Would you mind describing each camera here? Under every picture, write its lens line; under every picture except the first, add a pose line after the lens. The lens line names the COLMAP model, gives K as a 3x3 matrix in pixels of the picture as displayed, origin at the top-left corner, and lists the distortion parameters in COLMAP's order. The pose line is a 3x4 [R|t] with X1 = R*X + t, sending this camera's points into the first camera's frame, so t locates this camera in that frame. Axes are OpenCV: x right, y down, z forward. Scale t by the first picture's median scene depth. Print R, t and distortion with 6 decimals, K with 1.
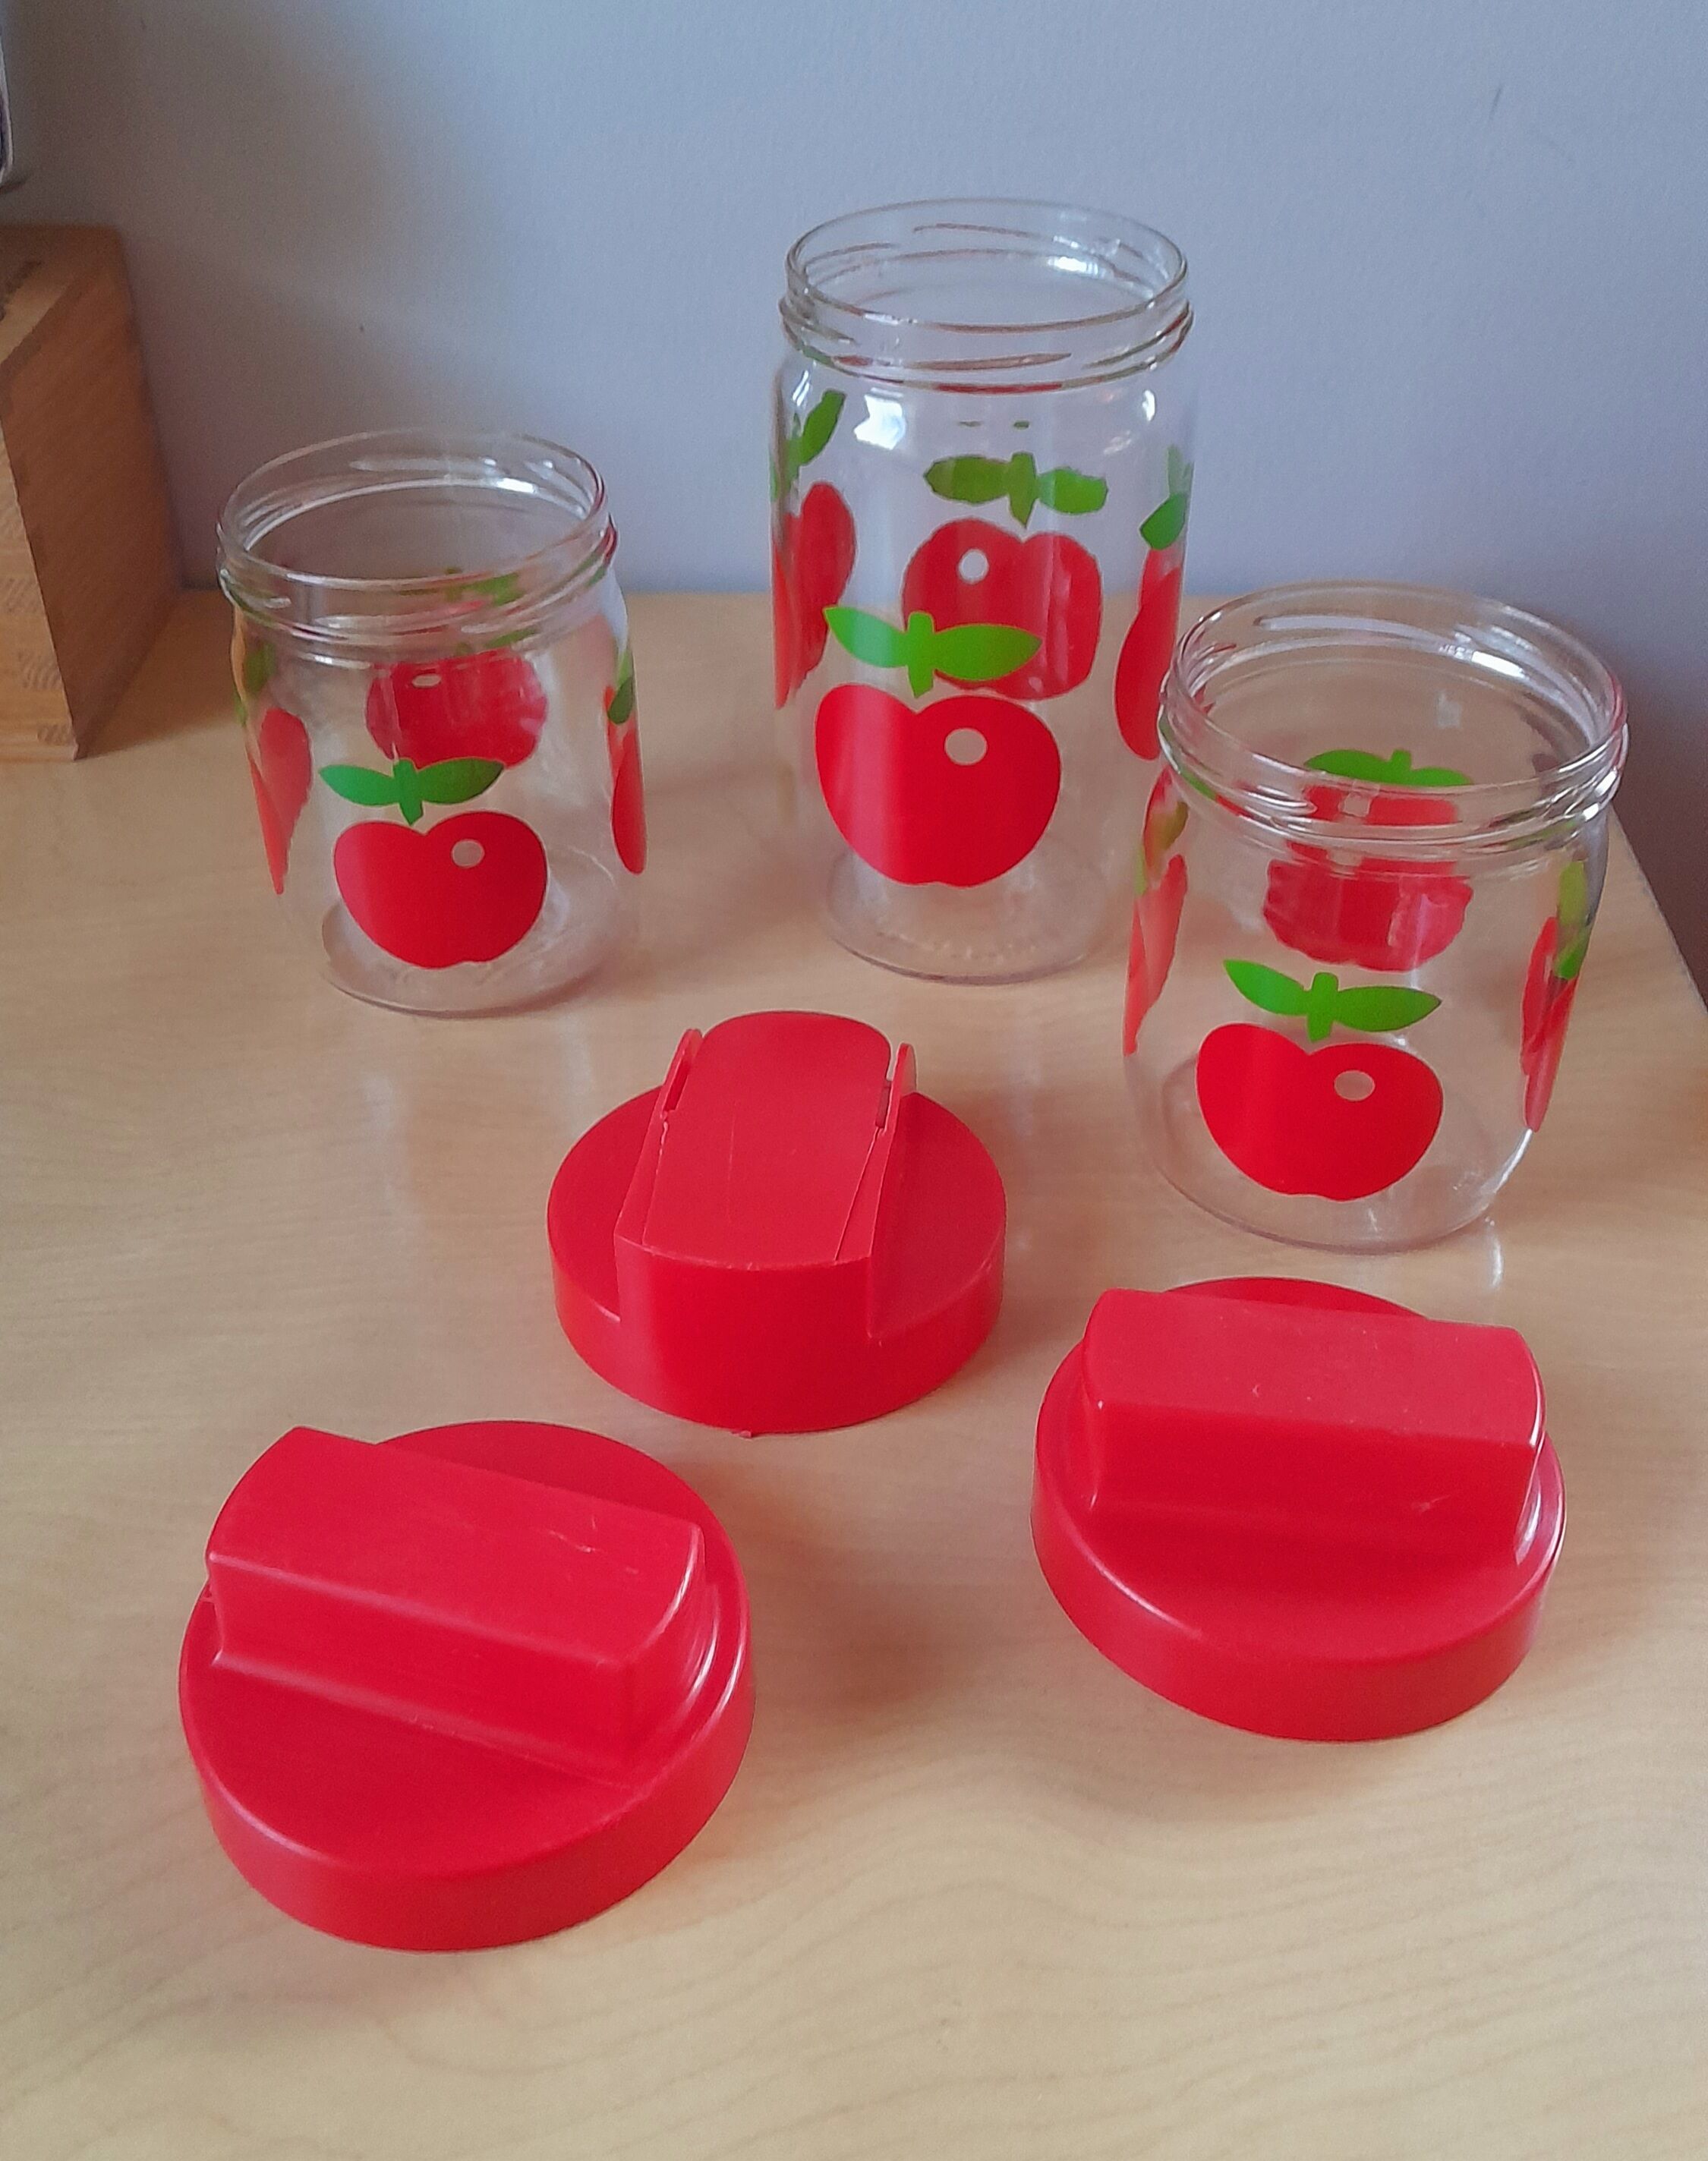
lens RADIAL K [[1624.6, 0, 849.1], [0, 1624.6, 1083.1], [0, 0, 1]] dist [0.006746, -0.008979]
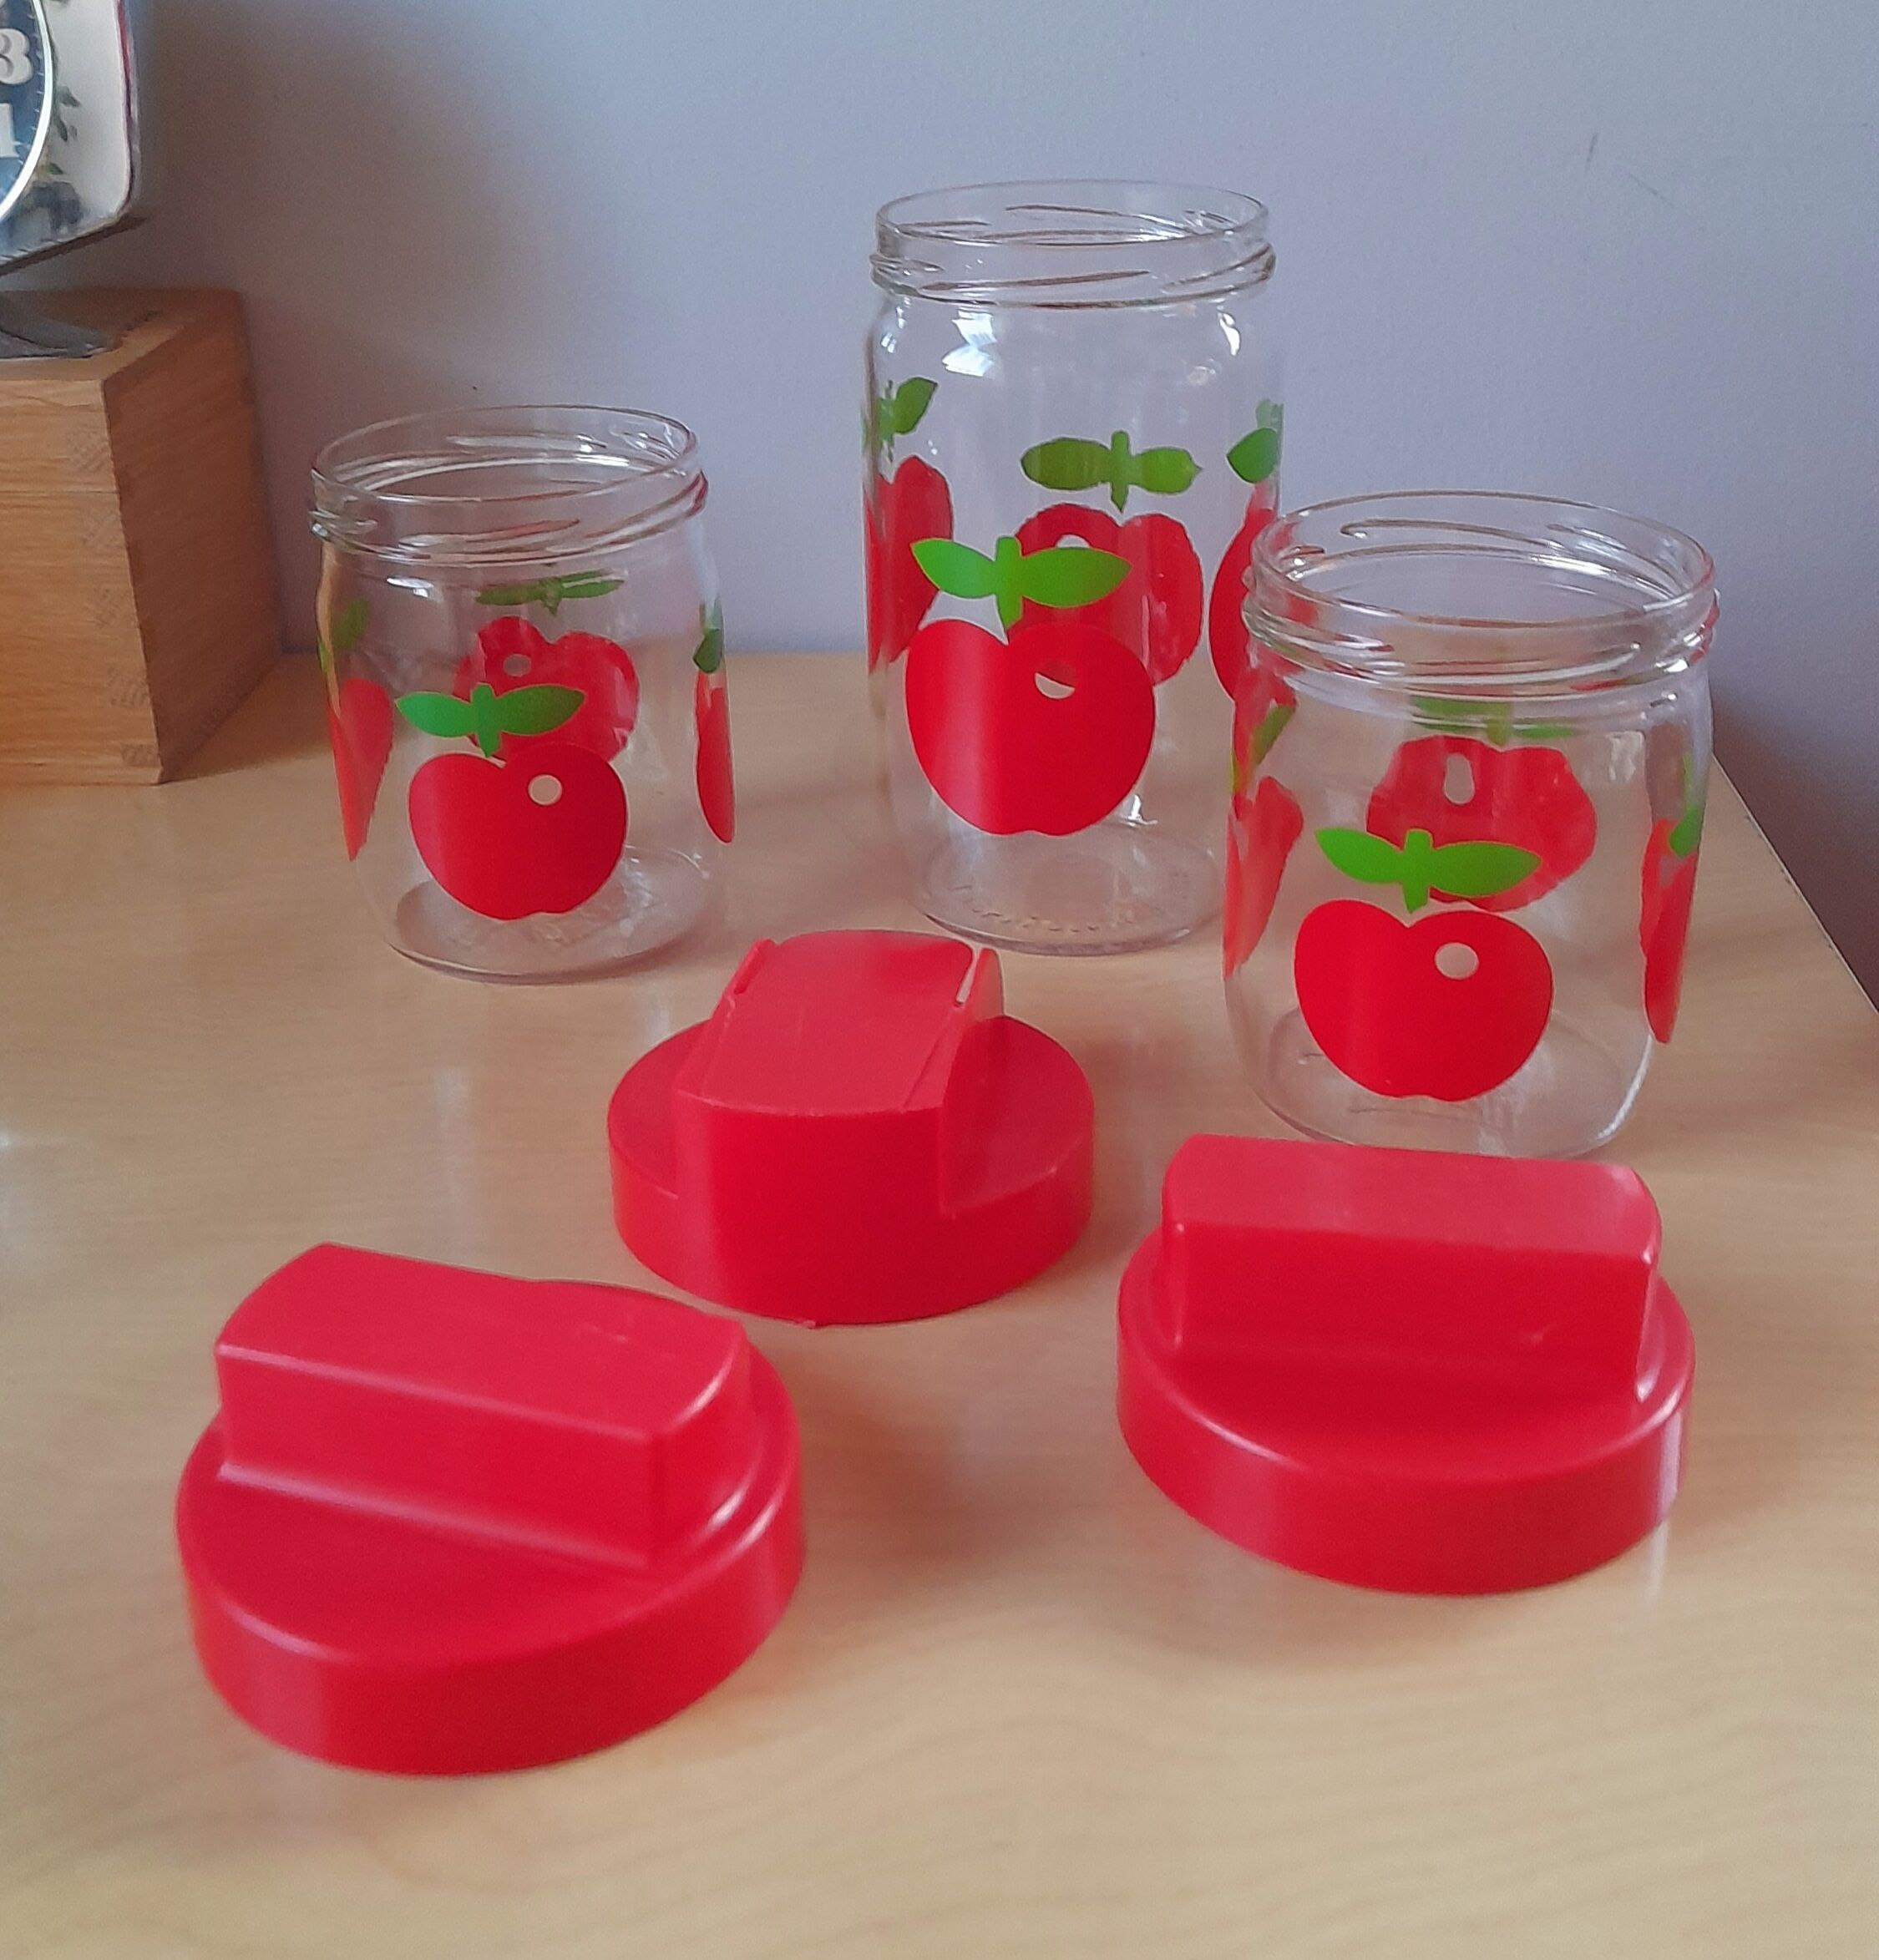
lens RADIAL K [[1756.0, 0, 943.2], [0, 1756.0, 983.4], [0, 0, 1]] dist [-0.003276, 0.021601]
pose [[0.999793, 0.001087, -0.020327, 0.028875], [-0.004368, 0.986769, -0.162074, 0.166848], [0.019882, 0.162129, 0.986569, -0.014578]]
